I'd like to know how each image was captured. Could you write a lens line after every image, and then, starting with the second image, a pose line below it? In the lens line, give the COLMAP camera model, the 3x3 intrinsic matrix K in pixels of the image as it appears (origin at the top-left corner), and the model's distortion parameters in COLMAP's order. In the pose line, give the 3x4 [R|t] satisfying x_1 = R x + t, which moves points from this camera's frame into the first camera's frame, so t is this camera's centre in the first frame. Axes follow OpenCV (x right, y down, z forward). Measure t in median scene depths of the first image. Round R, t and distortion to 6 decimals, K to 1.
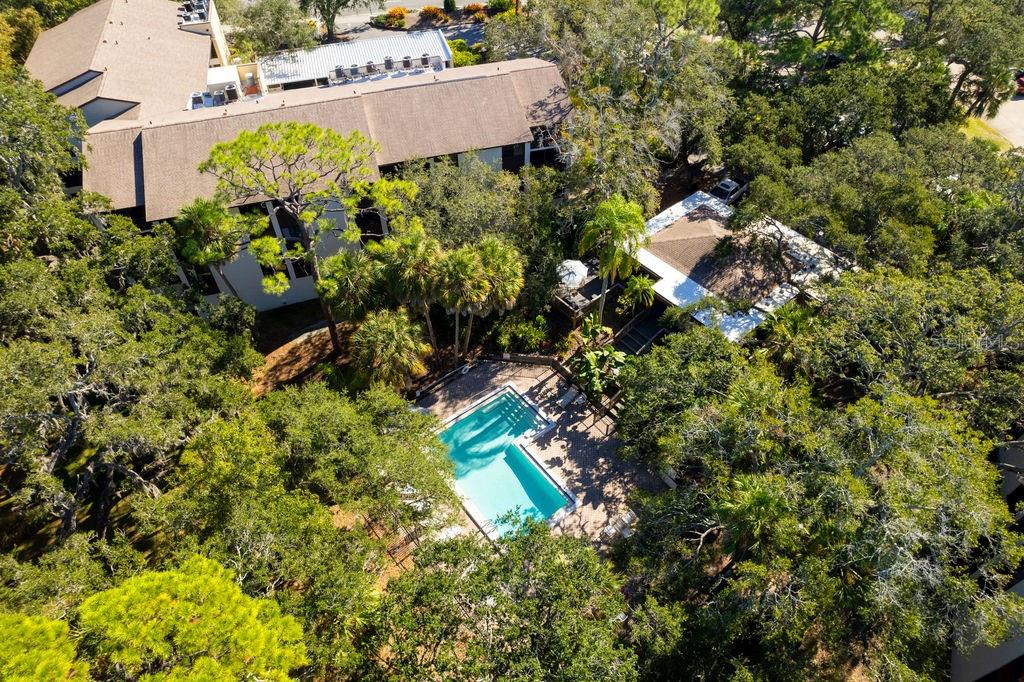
lens RADIAL K [[683.4, 0, 512.0], [0, 683.4, 341.0], [0, 0, 1]] dist [-0.053606, 0.000287]
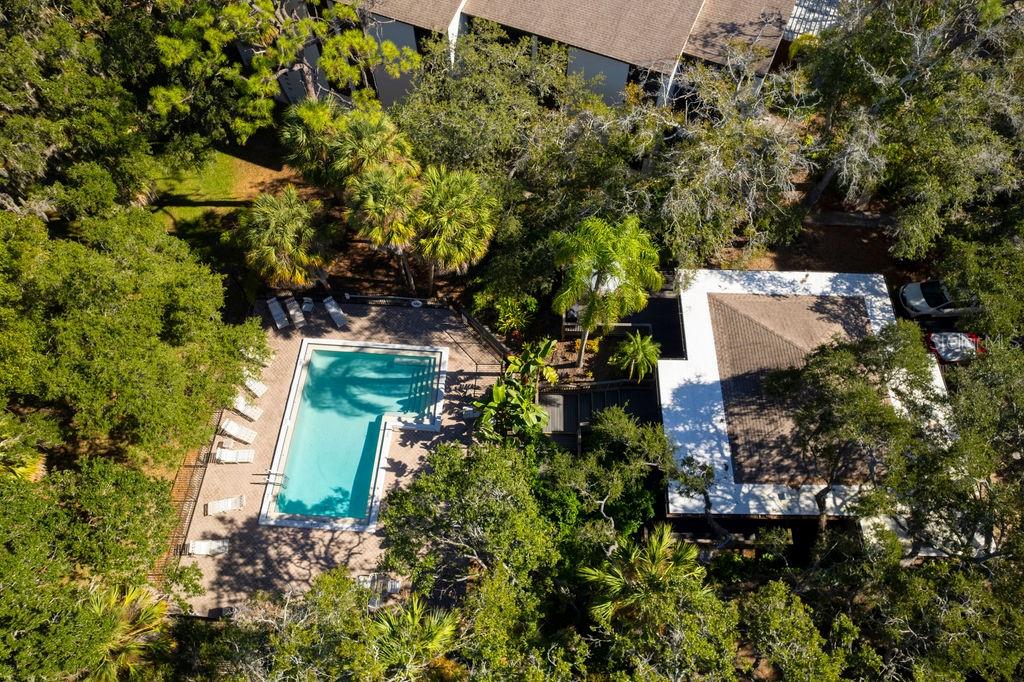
lens RADIAL K [[683.4, 0, 512.0], [0, 683.4, 341.0], [0, 0, 1]] dist [-0.053606, 0.000287]
pose [[0.736922, 0.587548, -0.334266, 0.316894], [-0.485747, 0.804157, 0.342610, -0.258502], [0.470102, -0.090108, 0.878000, 0.355213]]
